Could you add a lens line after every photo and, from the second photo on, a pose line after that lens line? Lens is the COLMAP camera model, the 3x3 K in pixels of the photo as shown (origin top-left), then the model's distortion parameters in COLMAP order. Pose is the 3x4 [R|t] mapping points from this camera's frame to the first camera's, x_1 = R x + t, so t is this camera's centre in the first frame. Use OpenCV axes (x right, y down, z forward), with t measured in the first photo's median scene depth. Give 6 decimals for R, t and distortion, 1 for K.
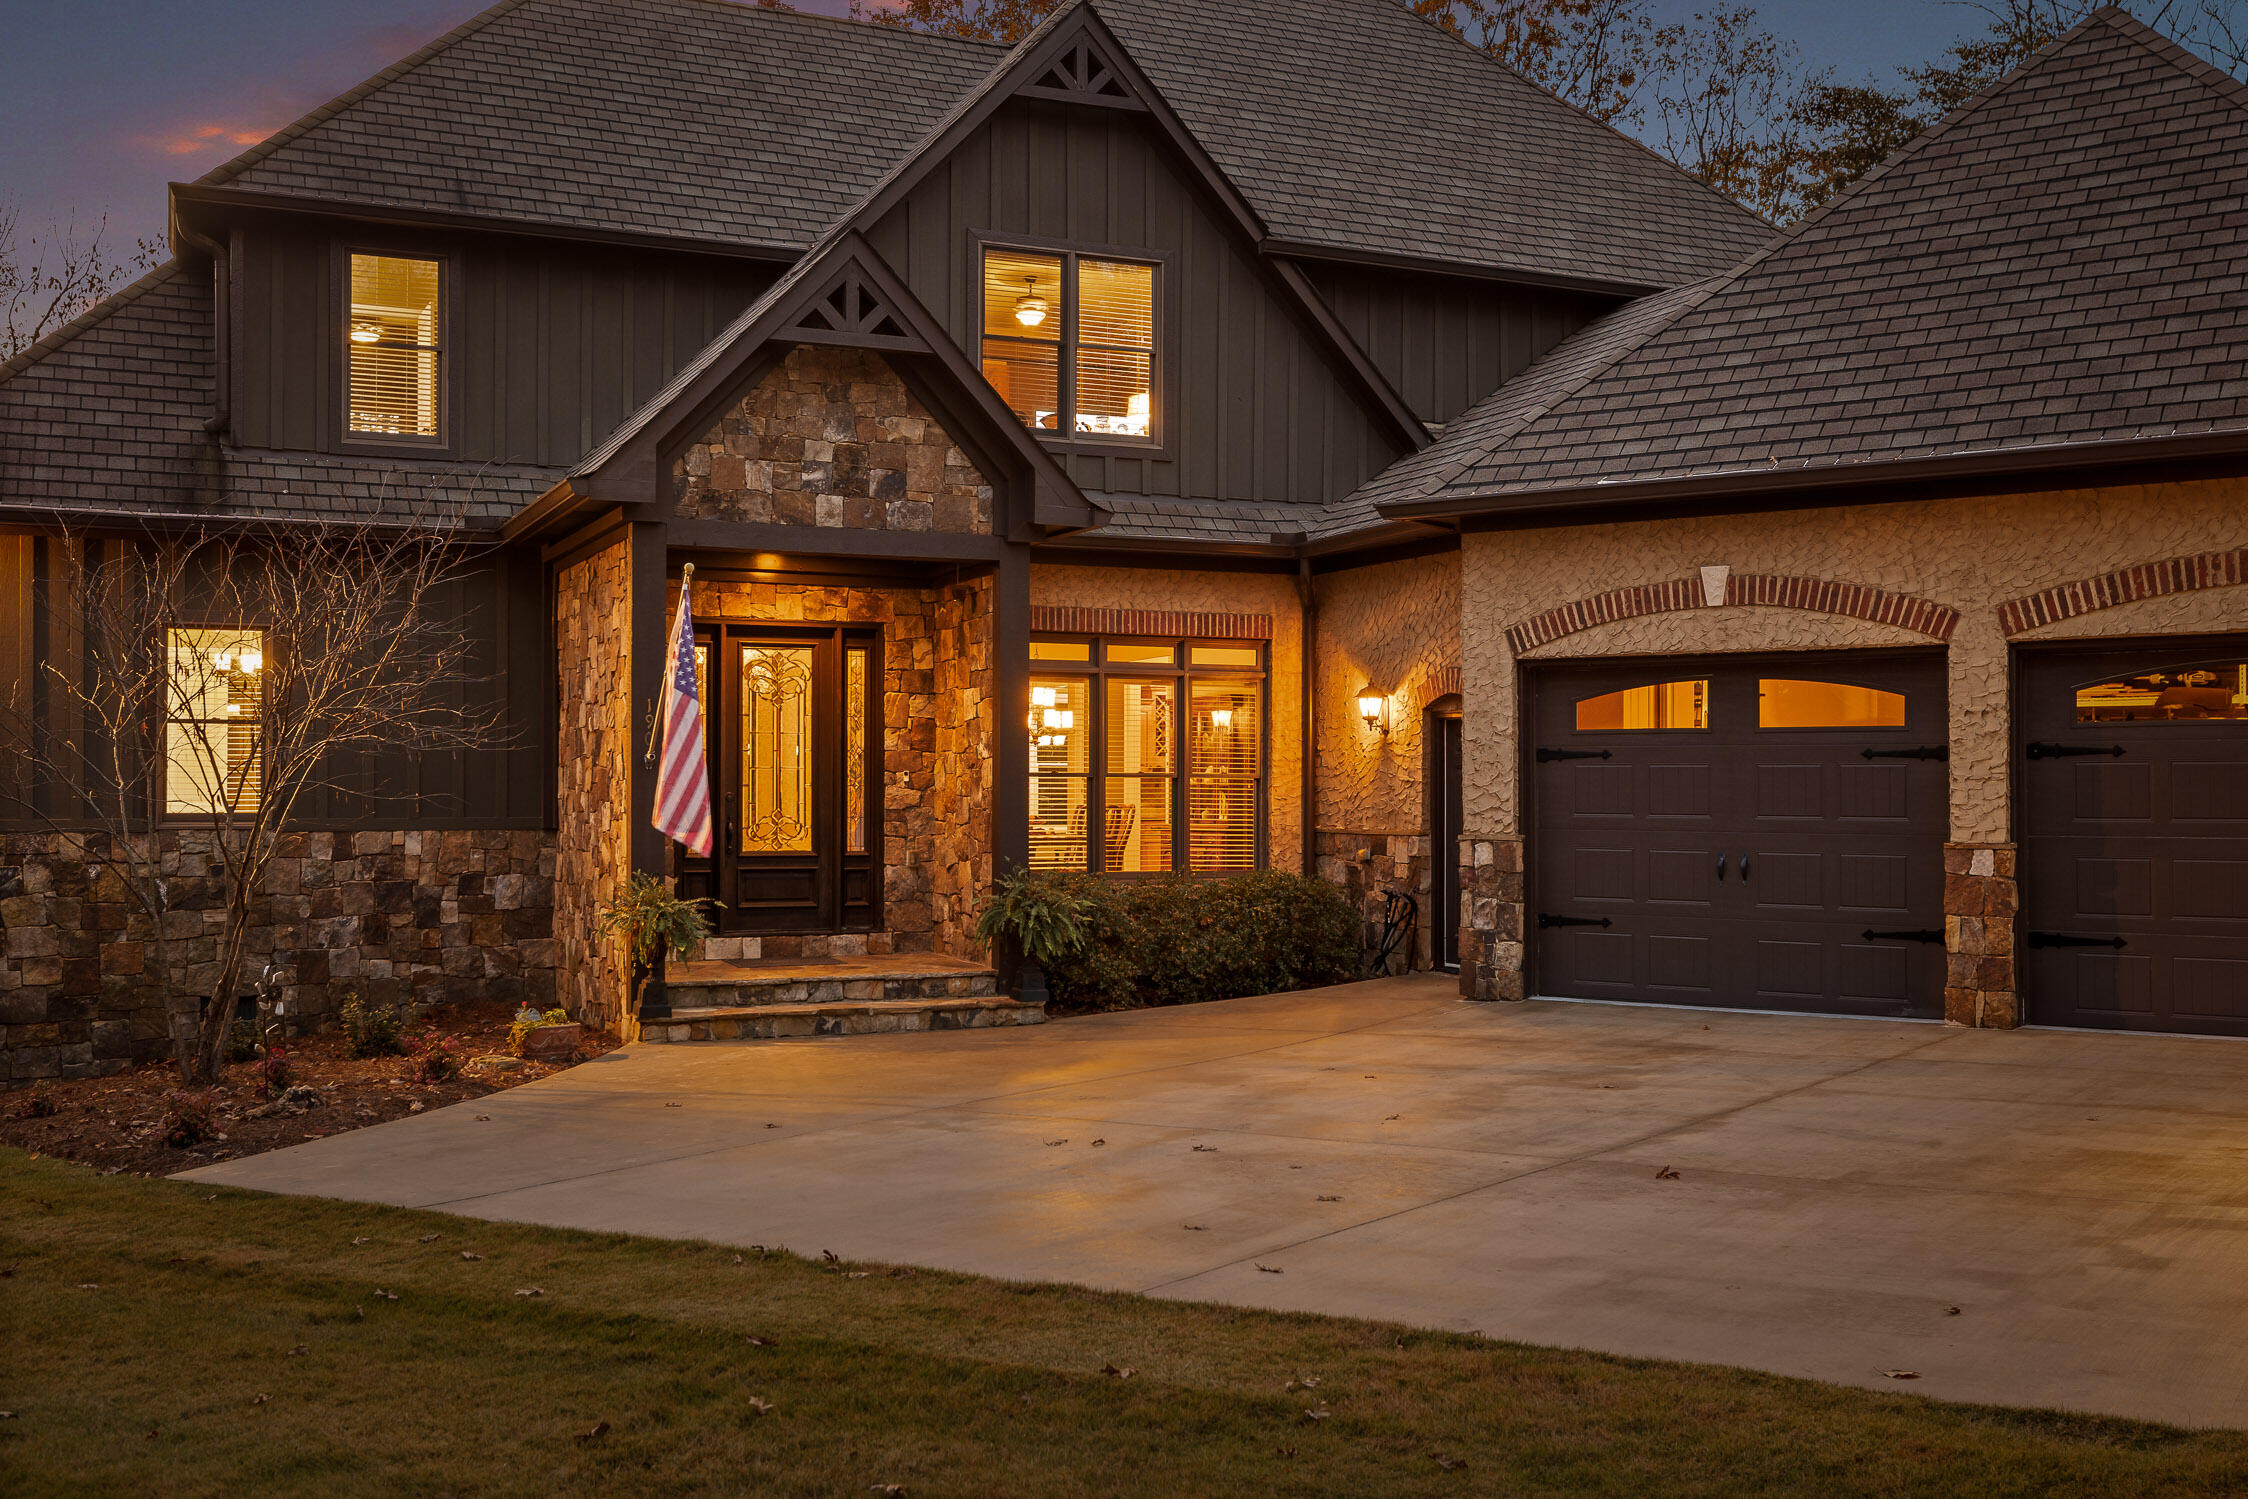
lens RADIAL K [[2223.4, 0, 1130.9], [0, 2223.4, 765.5], [0, 0, 1]] dist [0.003816, 0.004529]
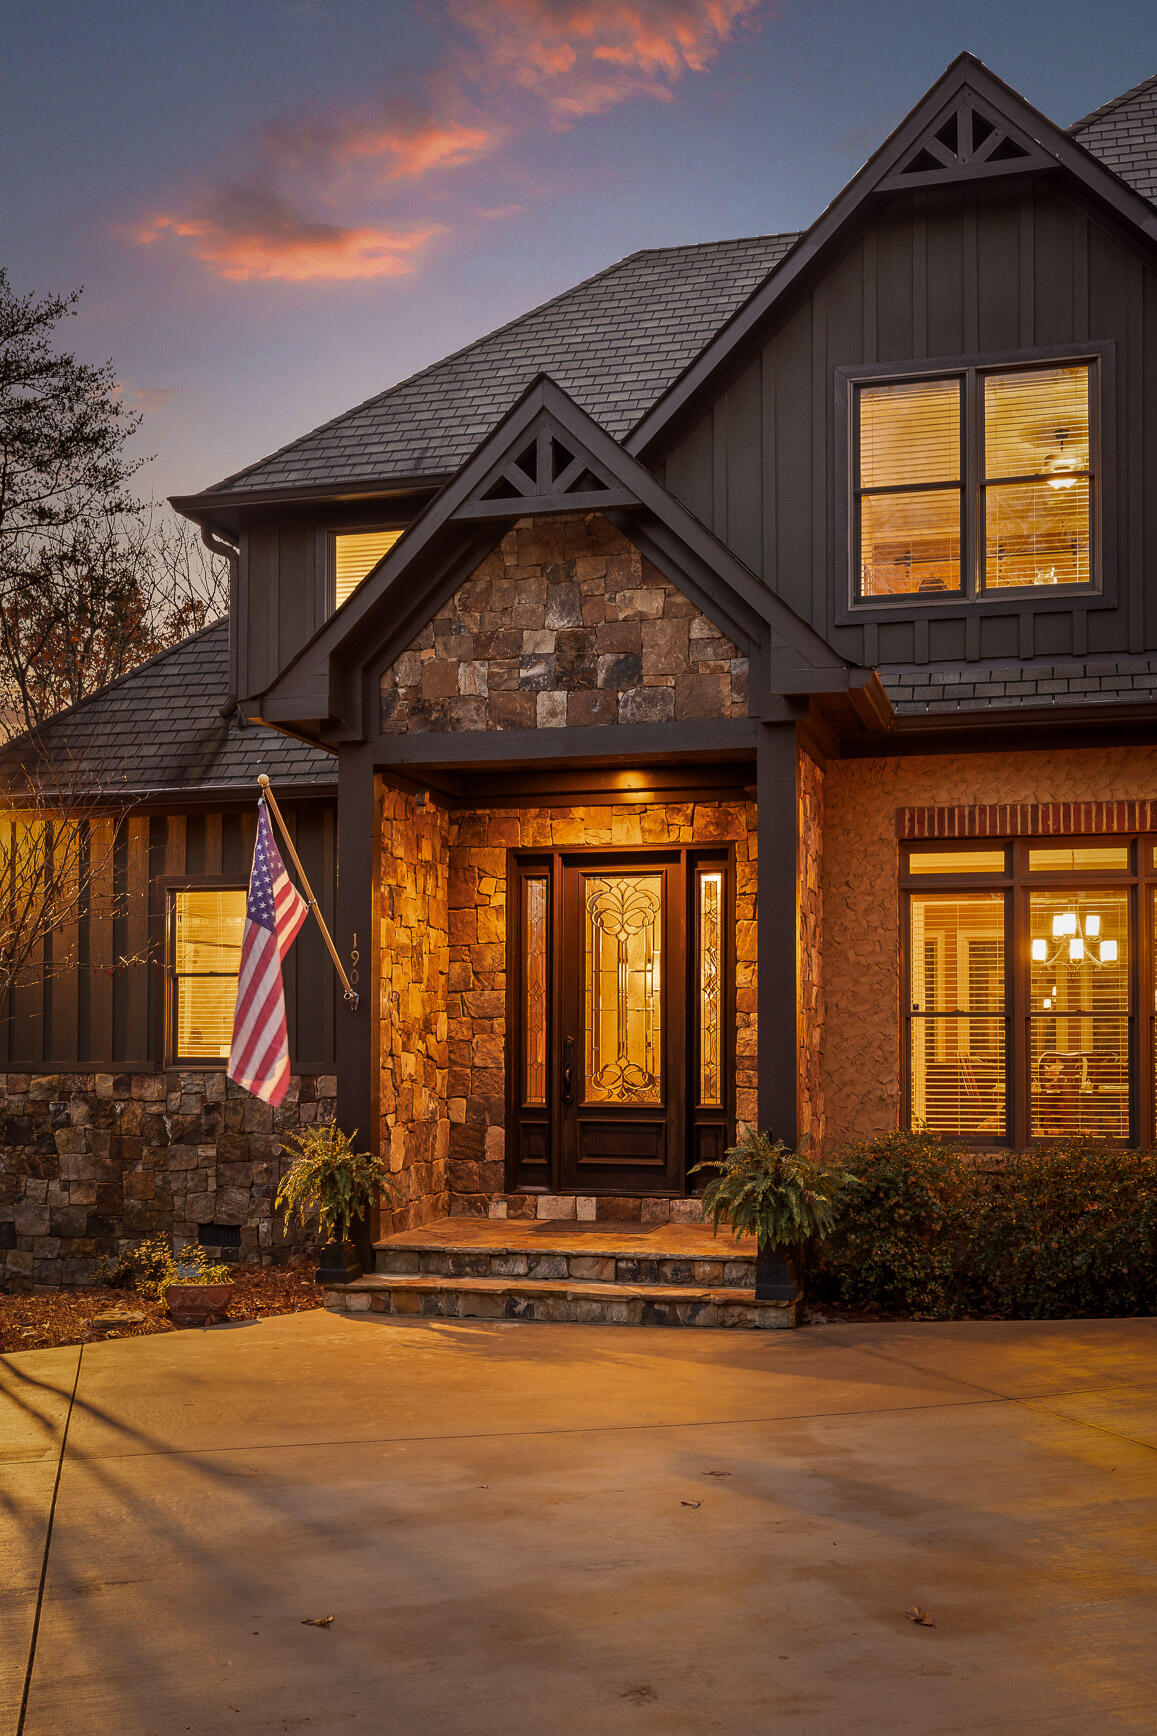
lens RADIAL K [[1717.3, 0, 595.8], [0, 1717.3, 994.6], [0, 0, 1]] dist [-0.001167, 0.015185]
pose [[0.770694, -0.019843, -0.636897, 0.292987], [0.007441, 0.999727, -0.022143, 0.011039], [0.637162, 0.012326, 0.770631, 0.484847]]
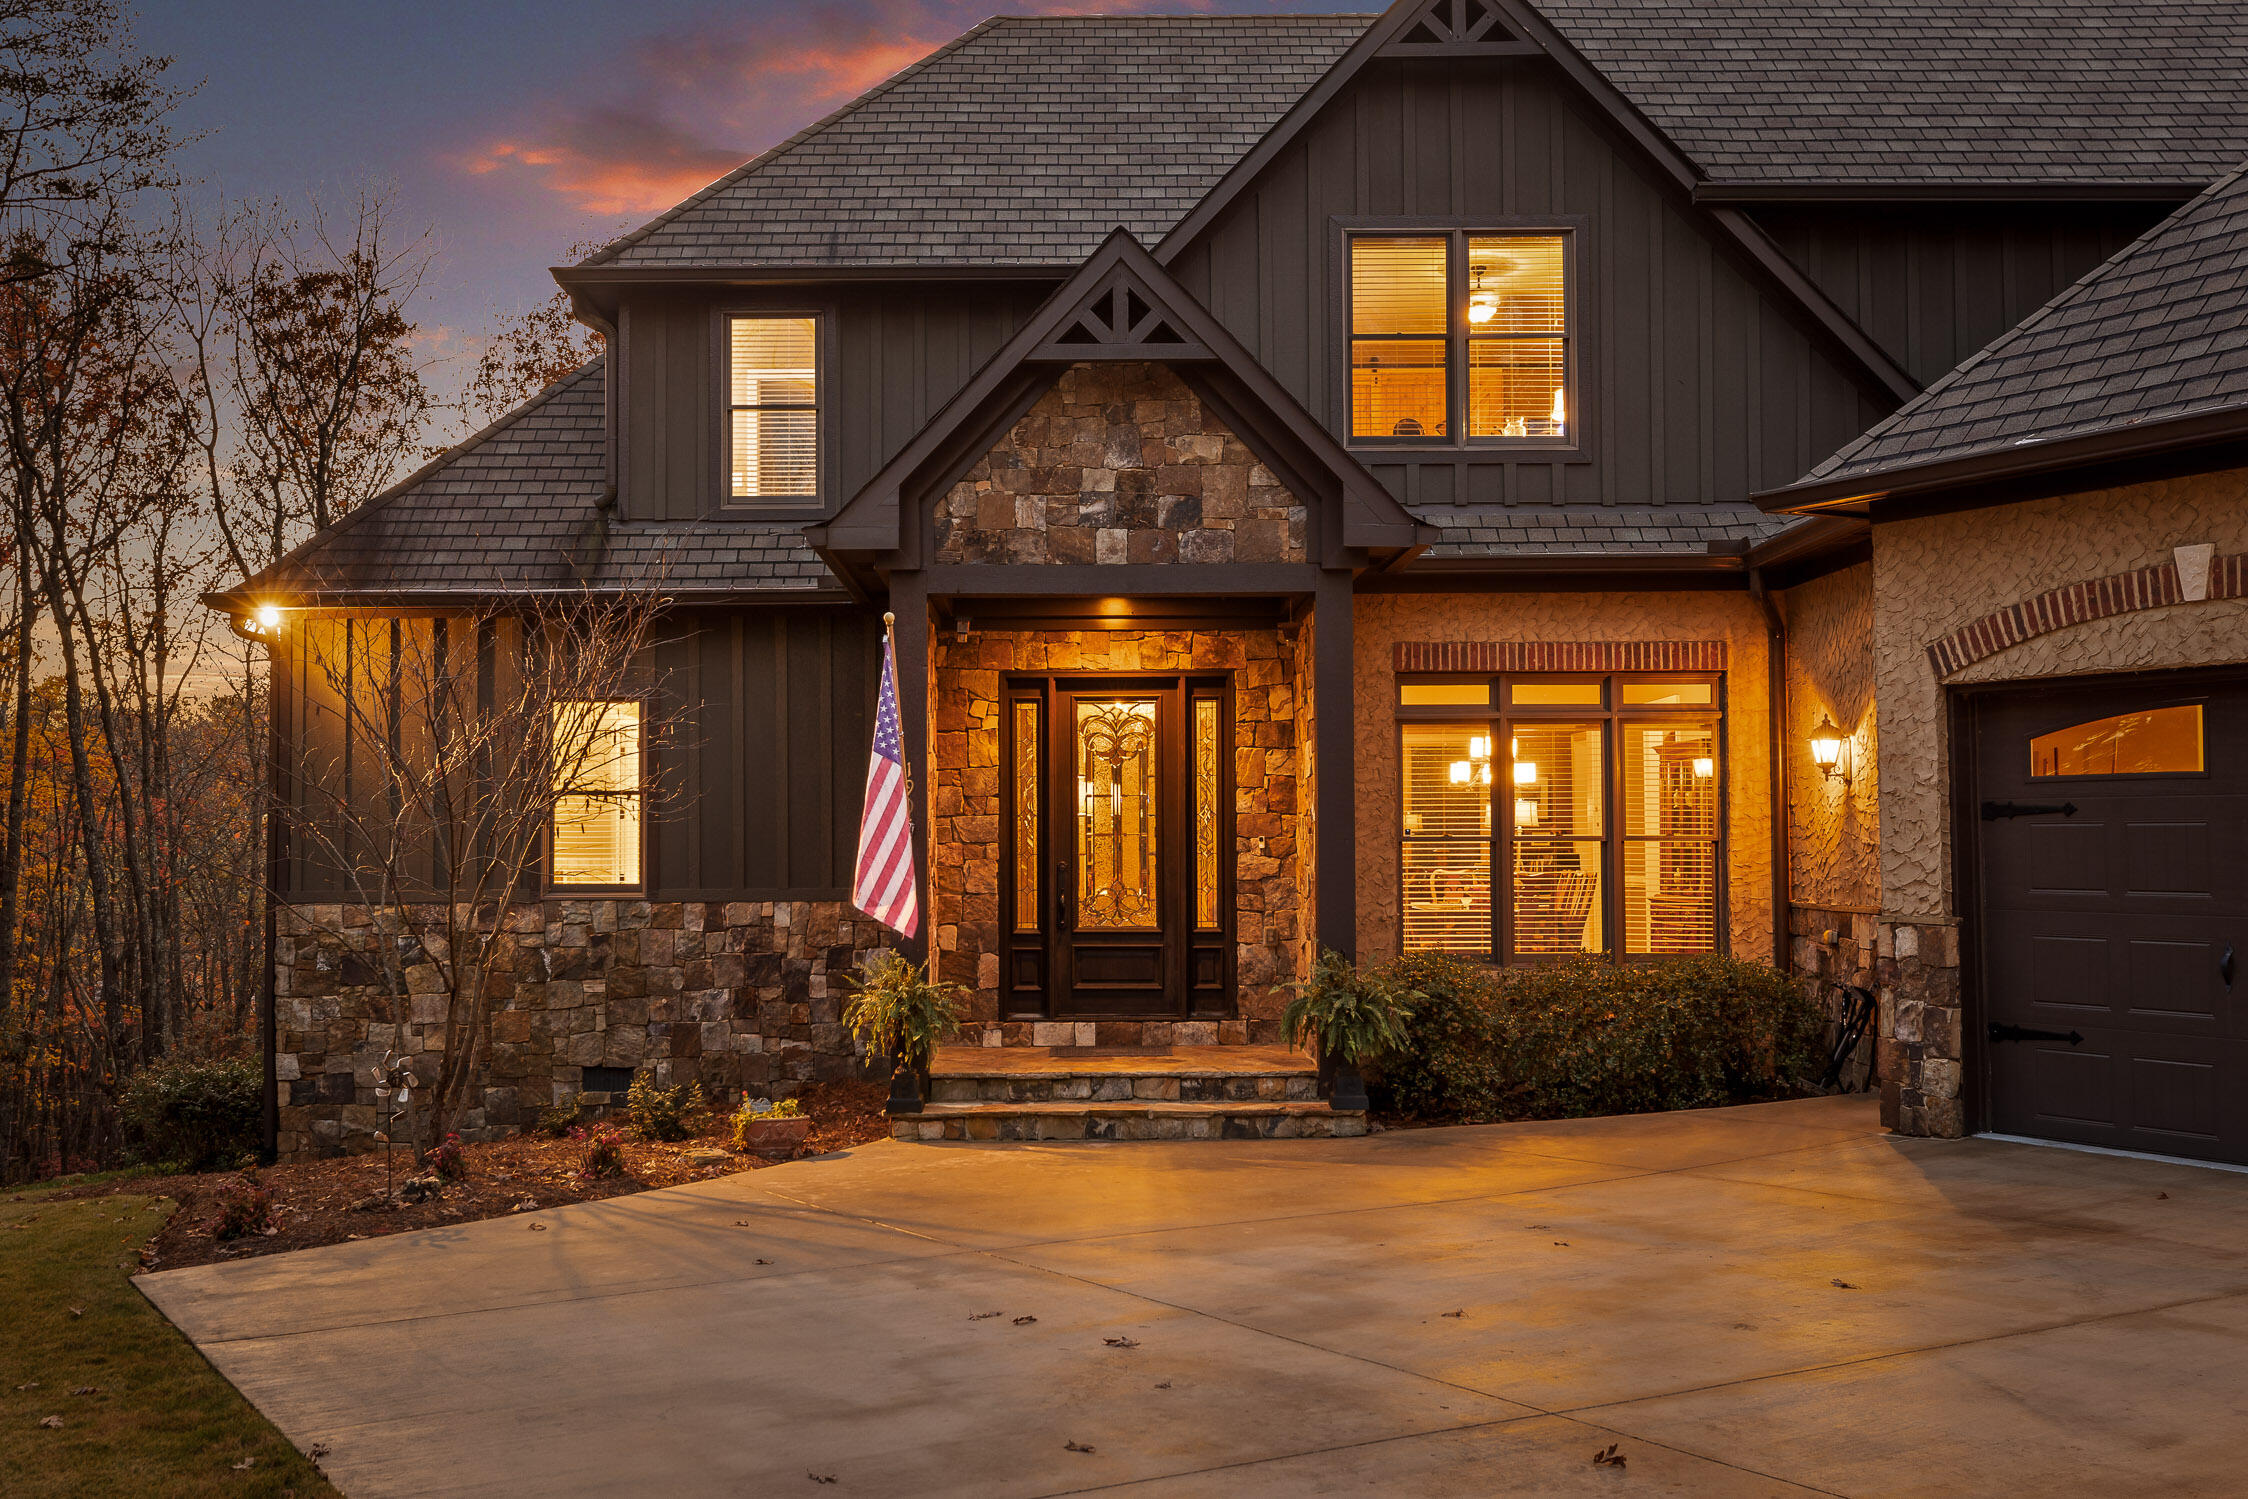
lens RADIAL K [[2223.7, 0, 1055.9], [0, 2223.7, 747.6], [0, 0, 1]] dist [-0.001167, 0.015185]
pose [[0.907499, -0.024253, -0.419354, 0.209908], [0.010742, 0.999345, -0.034551, -0.003355], [0.419918, 0.026850, 0.907165, 0.180622]]
